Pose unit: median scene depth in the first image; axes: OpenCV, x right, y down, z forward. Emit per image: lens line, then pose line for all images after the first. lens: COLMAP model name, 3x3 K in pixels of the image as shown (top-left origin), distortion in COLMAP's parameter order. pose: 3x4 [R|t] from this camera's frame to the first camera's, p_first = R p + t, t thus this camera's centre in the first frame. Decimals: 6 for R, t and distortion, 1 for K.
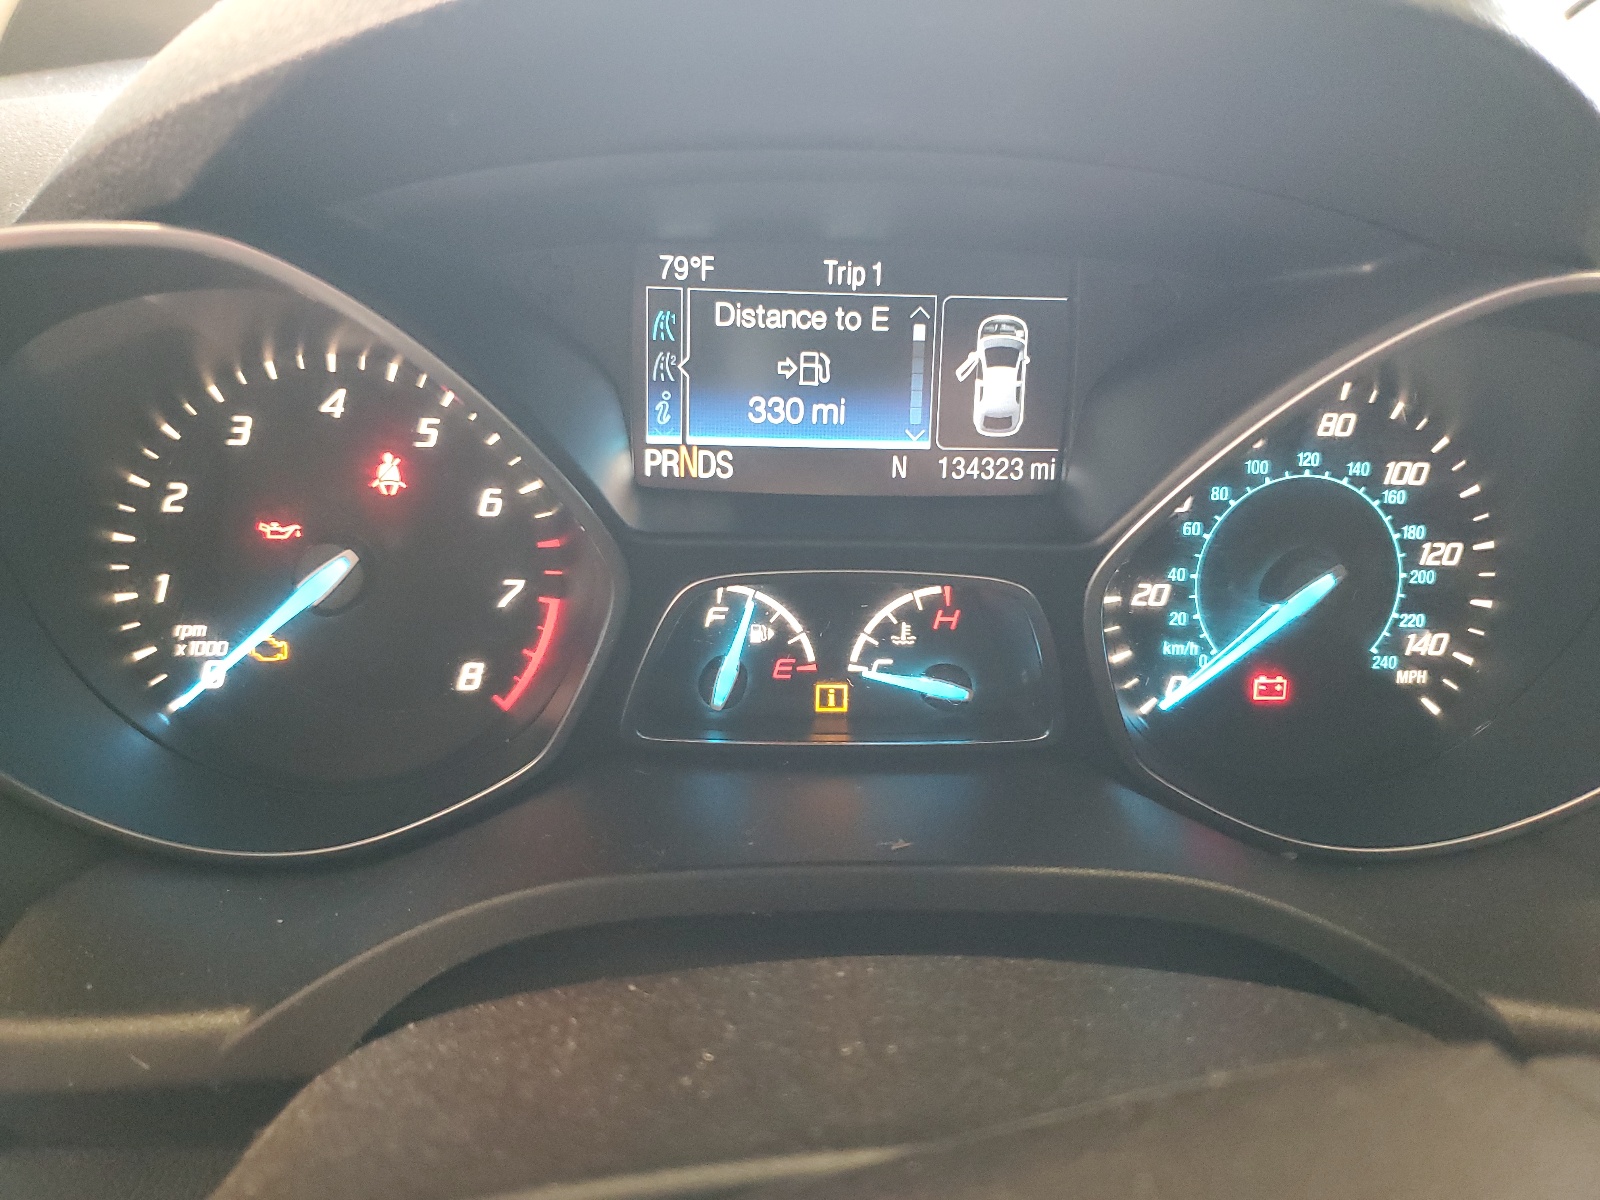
lens RADIAL K [[1217.6, 0, 795.2], [0, 1217.6, 590.8], [0, 0, 1]] dist [-0.036244, -0.006538]
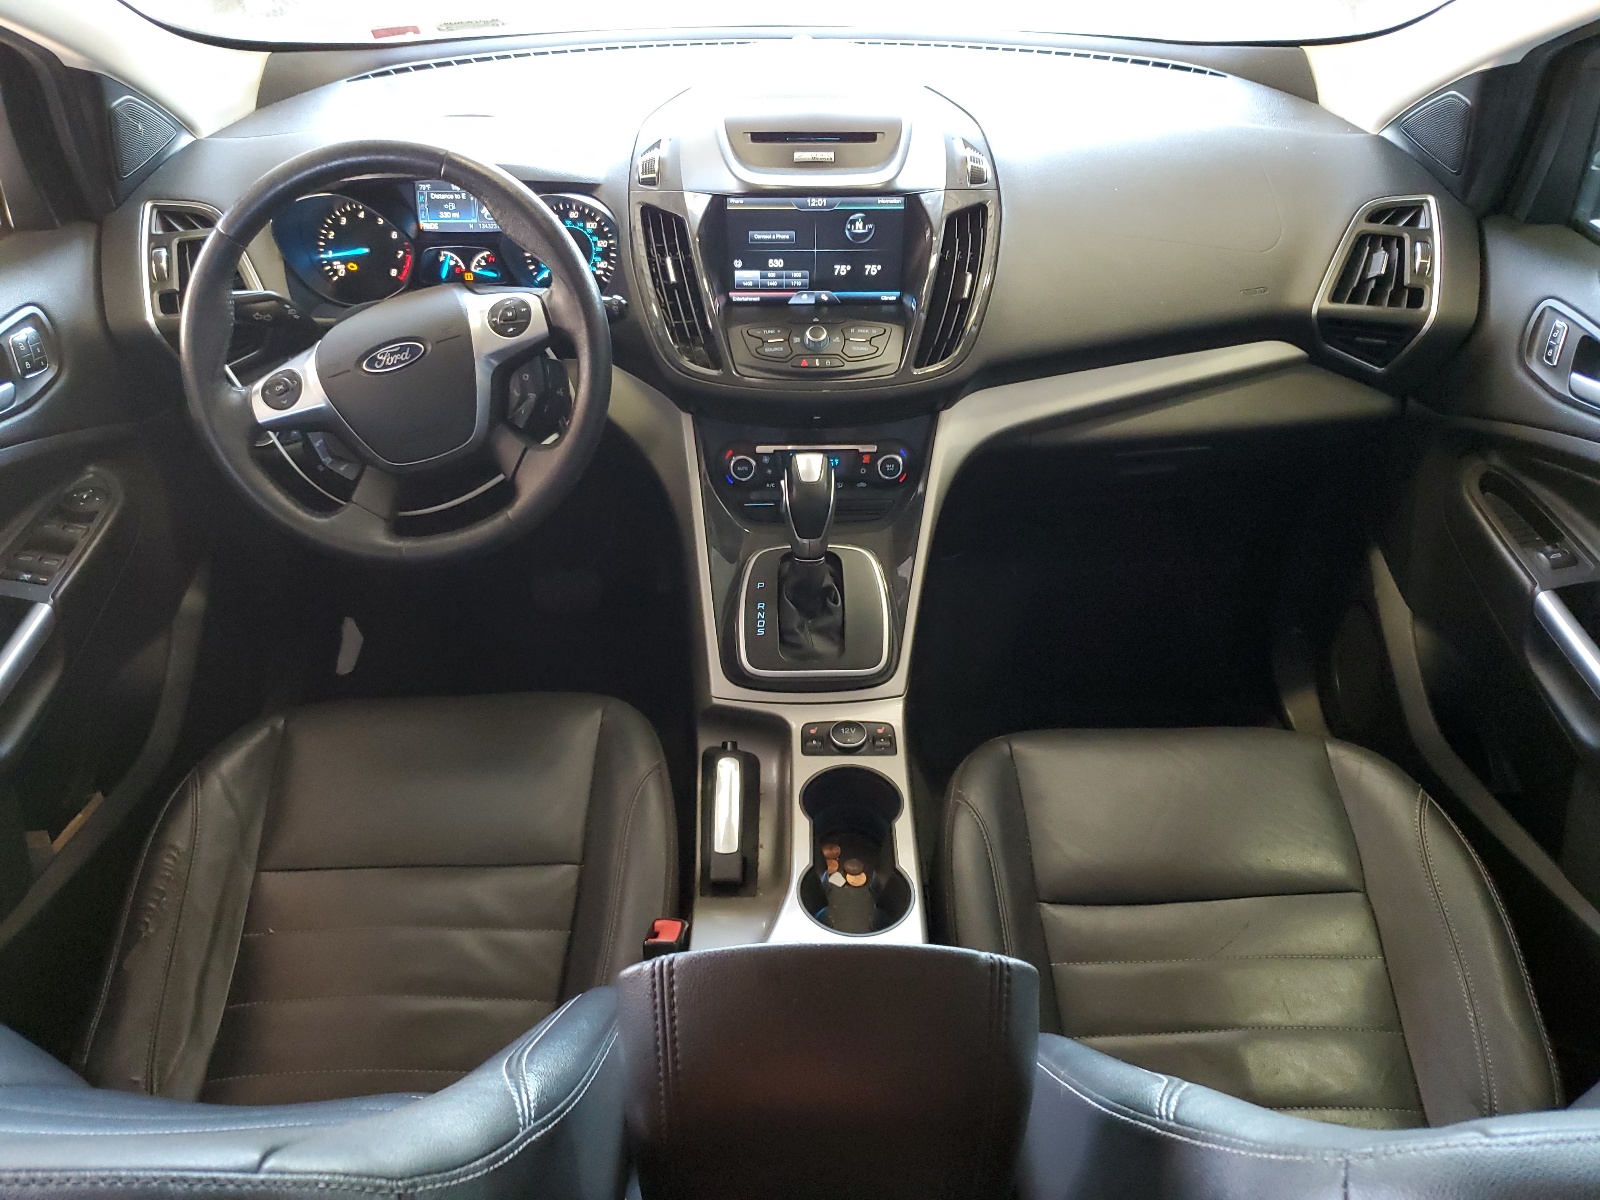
lens RADIAL K [[1217.6, 0, 806.8], [0, 1217.6, 600.6], [0, 0, 1]] dist [-0.036244, -0.006538]
pose [[0.997189, 0.012981, -0.073791, 1.757850], [0.003369, 0.976109, 0.217254, 0.308191], [0.074848, -0.216892, 0.973322, -3.871264]]
